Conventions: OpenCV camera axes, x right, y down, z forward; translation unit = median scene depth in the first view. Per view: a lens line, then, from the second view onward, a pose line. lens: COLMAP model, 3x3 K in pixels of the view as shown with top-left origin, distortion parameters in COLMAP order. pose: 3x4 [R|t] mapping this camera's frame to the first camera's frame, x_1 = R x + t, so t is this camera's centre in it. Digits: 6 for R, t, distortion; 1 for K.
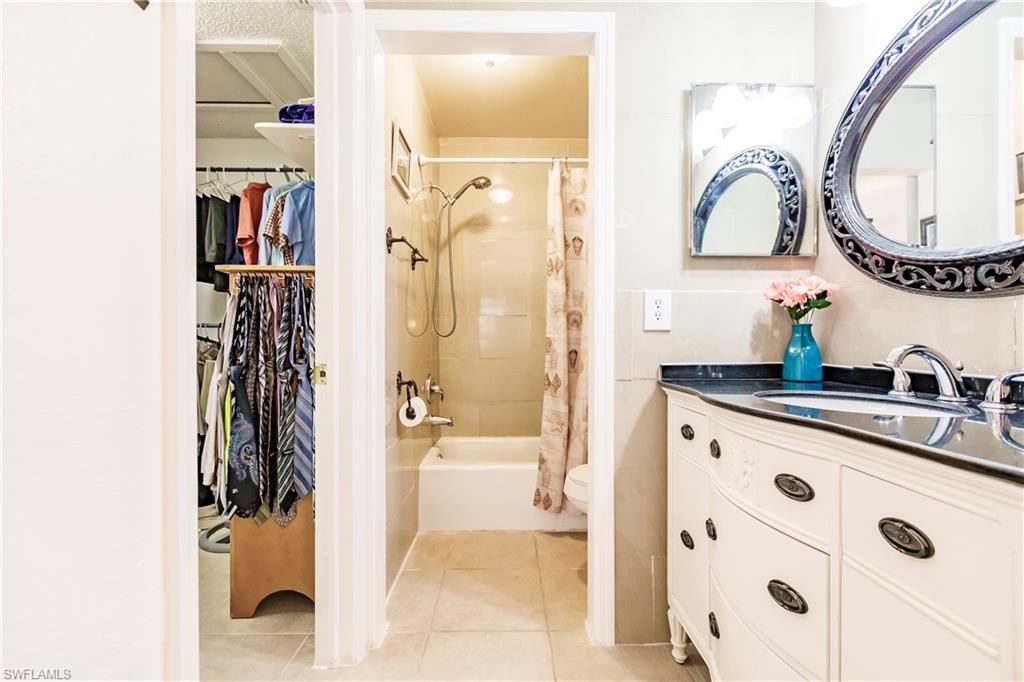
lens RADIAL K [[462.5, 0, 510.0], [0, 462.5, 345.1], [0, 0, 1]] dist [0.004833, 0.000789]
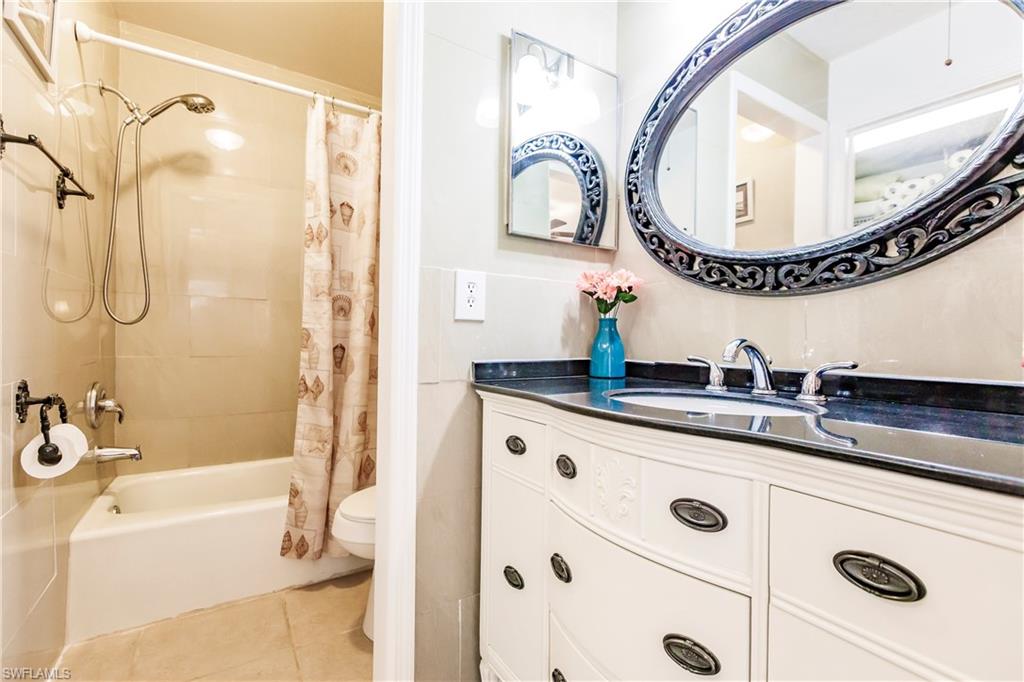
lens RADIAL K [[462.5, 0, 513.4], [0, 462.5, 341.3], [0, 0, 1]] dist [0.004833, 0.000789]
pose [[0.847409, 0.010151, 0.530843, -0.045588], [-0.008989, 0.999948, -0.004772, 0.007812], [-0.530864, -0.000728, 0.847457, 0.266229]]
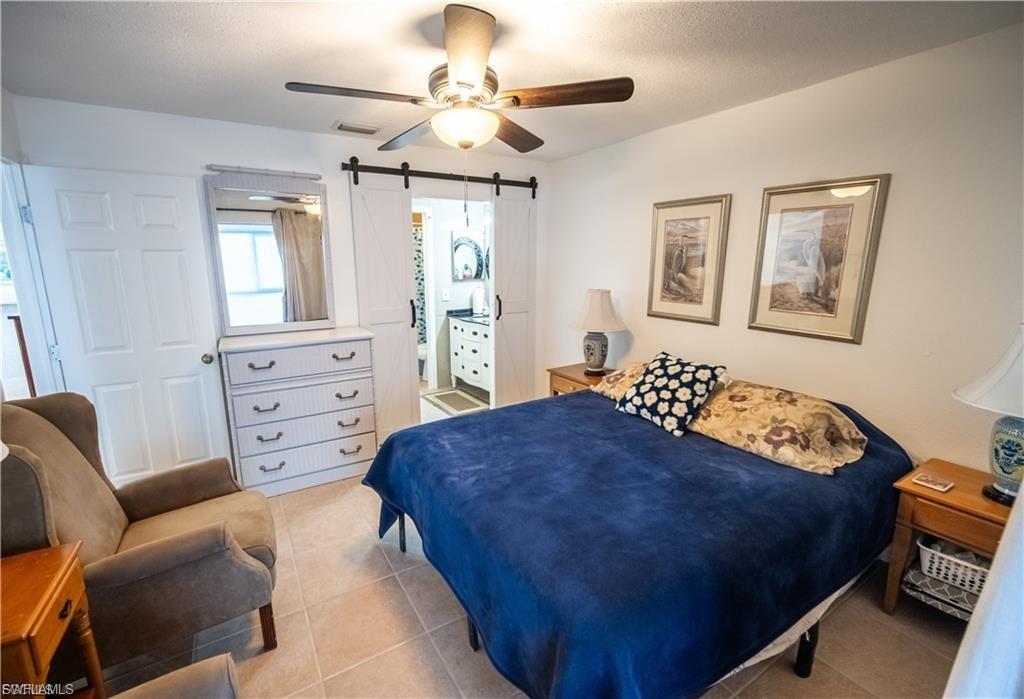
lens RADIAL K [[450.1, 0, 514.9], [0, 450.1, 355.7], [0, 0, 1]] dist [0.000129, 0.000000]
pose [[0.847431, -0.101978, 0.521020, -1.068769], [0.000354, 0.981487, 0.191529, -0.277433], [-0.530906, -0.162123, 0.831778, -2.211907]]
